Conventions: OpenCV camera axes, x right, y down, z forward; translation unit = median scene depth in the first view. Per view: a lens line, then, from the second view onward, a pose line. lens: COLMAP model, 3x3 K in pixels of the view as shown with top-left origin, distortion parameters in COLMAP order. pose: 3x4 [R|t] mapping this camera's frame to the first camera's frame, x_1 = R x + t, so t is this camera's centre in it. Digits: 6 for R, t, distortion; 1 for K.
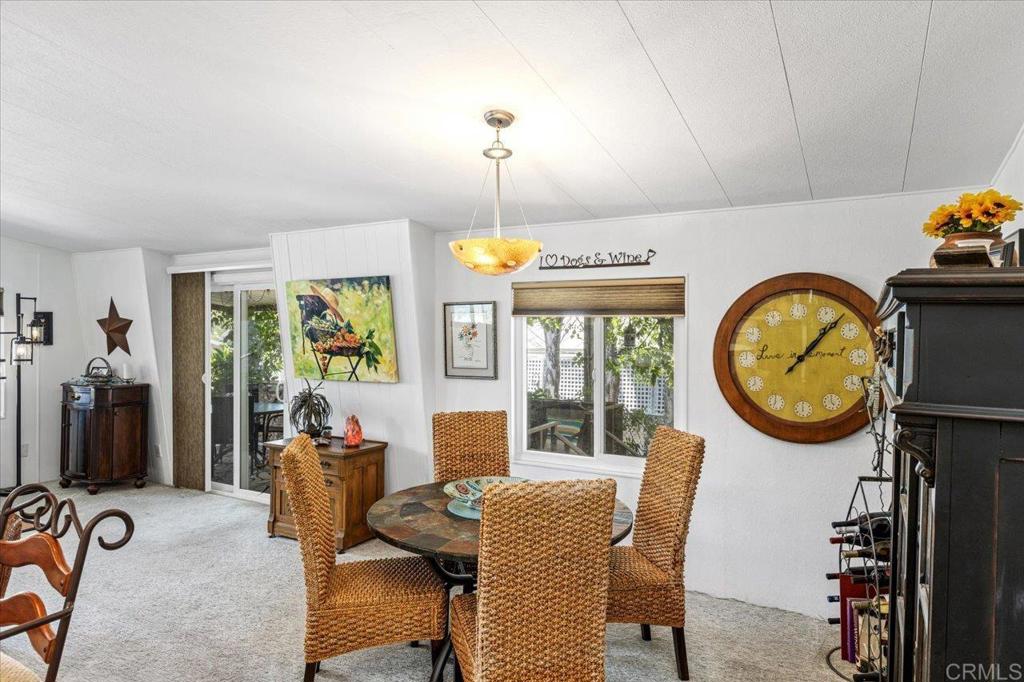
lens RADIAL K [[621.8, 0, 518.7], [0, 621.8, 335.2], [0, 0, 1]] dist [-0.003796, -0.004393]
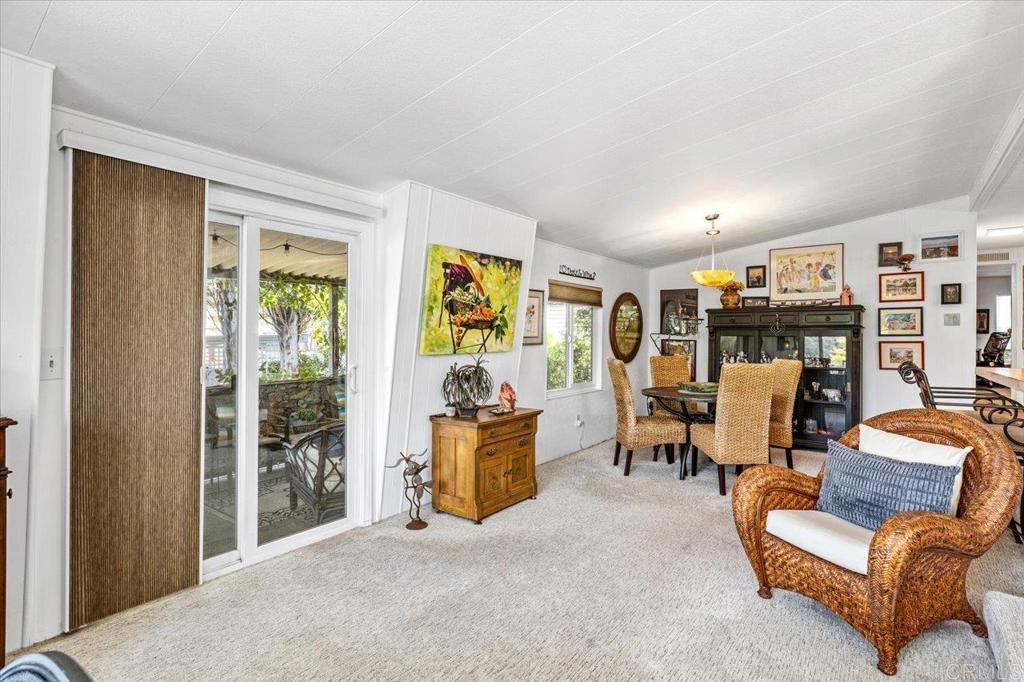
lens RADIAL K [[478.5, 0, 517.5], [0, 478.5, 336.2], [0, 0, 1]] dist [-0.003441, -0.000055]
pose [[0.165257, -0.008256, 0.986216, -1.075657], [0.002803, 0.999965, 0.007902, 0.040074], [-0.986247, 0.001458, 0.165274, 0.817559]]
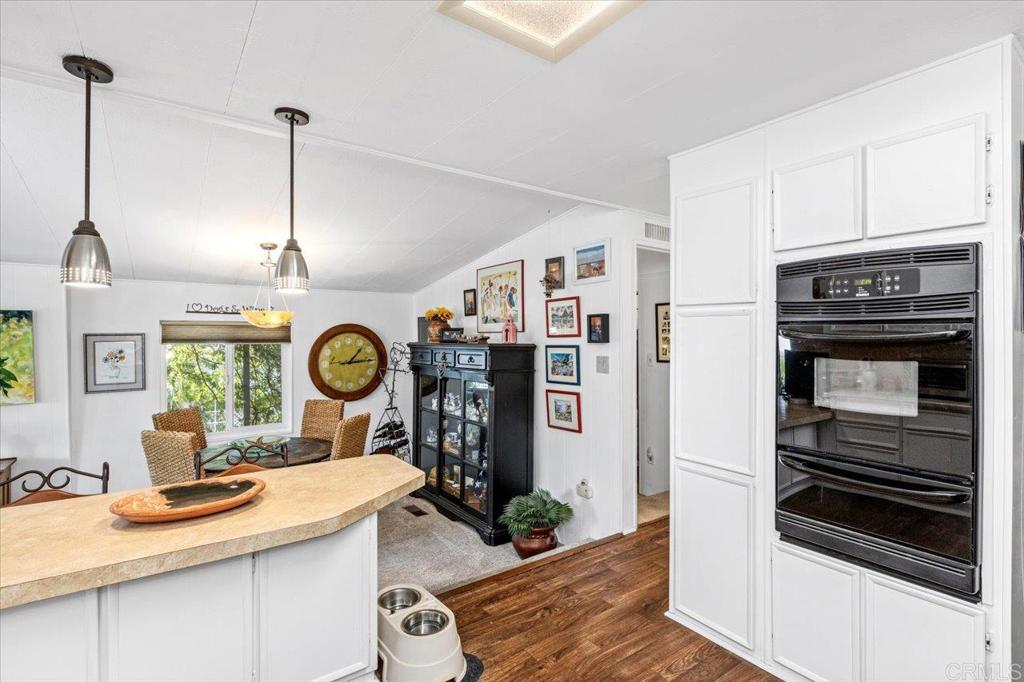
lens RADIAL K [[478.5, 0, 515.1], [0, 478.5, 334.6], [0, 0, 1]] dist [-0.003441, -0.000055]
pose [[0.435443, -0.001607, 0.900215, -0.593361], [0.014006, 0.999889, -0.004990, -0.032603], [-0.900107, 0.014781, 0.435417, -0.191427]]
